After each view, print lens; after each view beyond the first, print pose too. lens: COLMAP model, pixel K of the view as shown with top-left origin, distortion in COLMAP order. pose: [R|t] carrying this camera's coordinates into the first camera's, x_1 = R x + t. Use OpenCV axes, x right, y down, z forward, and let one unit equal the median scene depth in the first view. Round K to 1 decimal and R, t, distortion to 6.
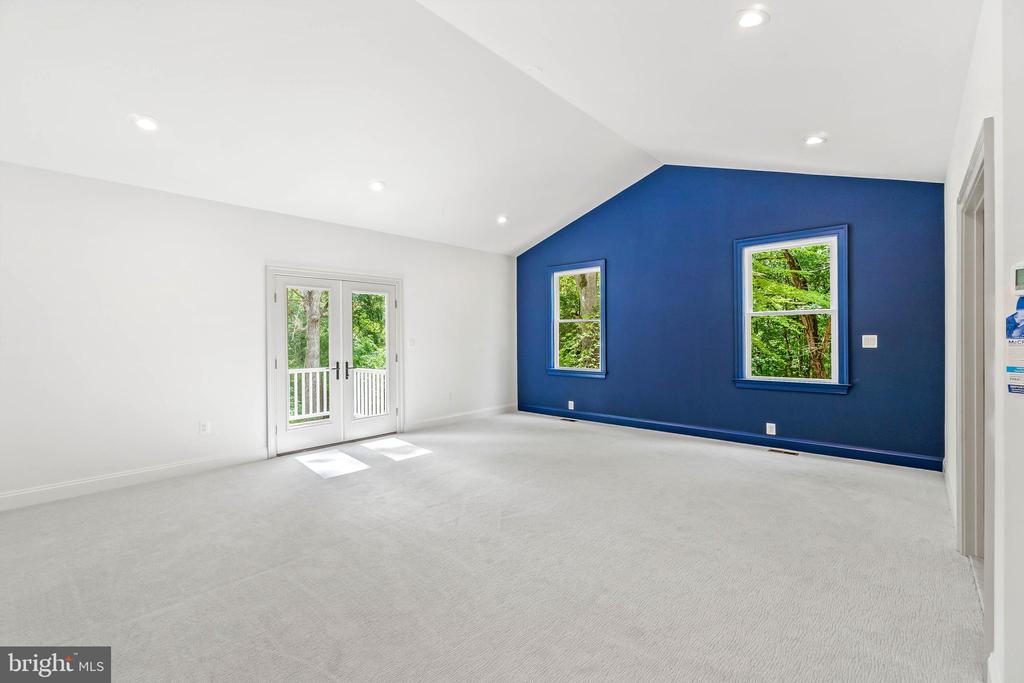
lens RADIAL K [[457.9, 0, 514.6], [0, 457.9, 344.0], [0, 0, 1]] dist [0.014352, -0.000543]
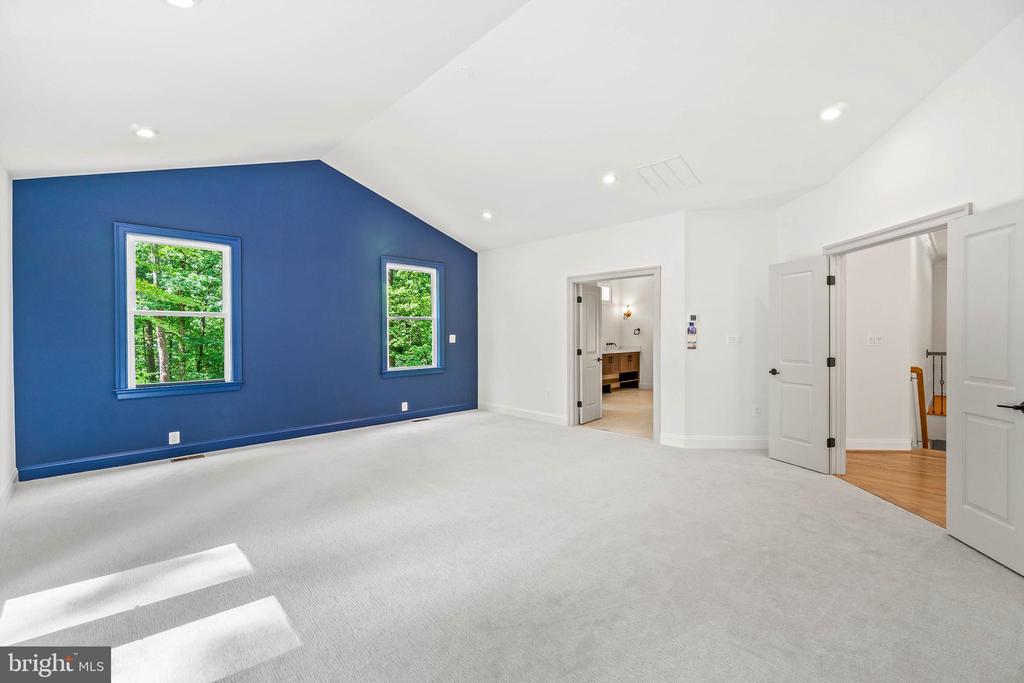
lens RADIAL K [[442.2, 0, 509.8], [0, 442.2, 336.4], [0, 0, 1]] dist [-0.001828, 0.000018]
pose [[0.029897, 0.004907, 0.999541, -0.332735], [0.019981, 0.999785, -0.005506, -0.000978], [-0.999353, 0.020136, 0.029793, 0.317909]]
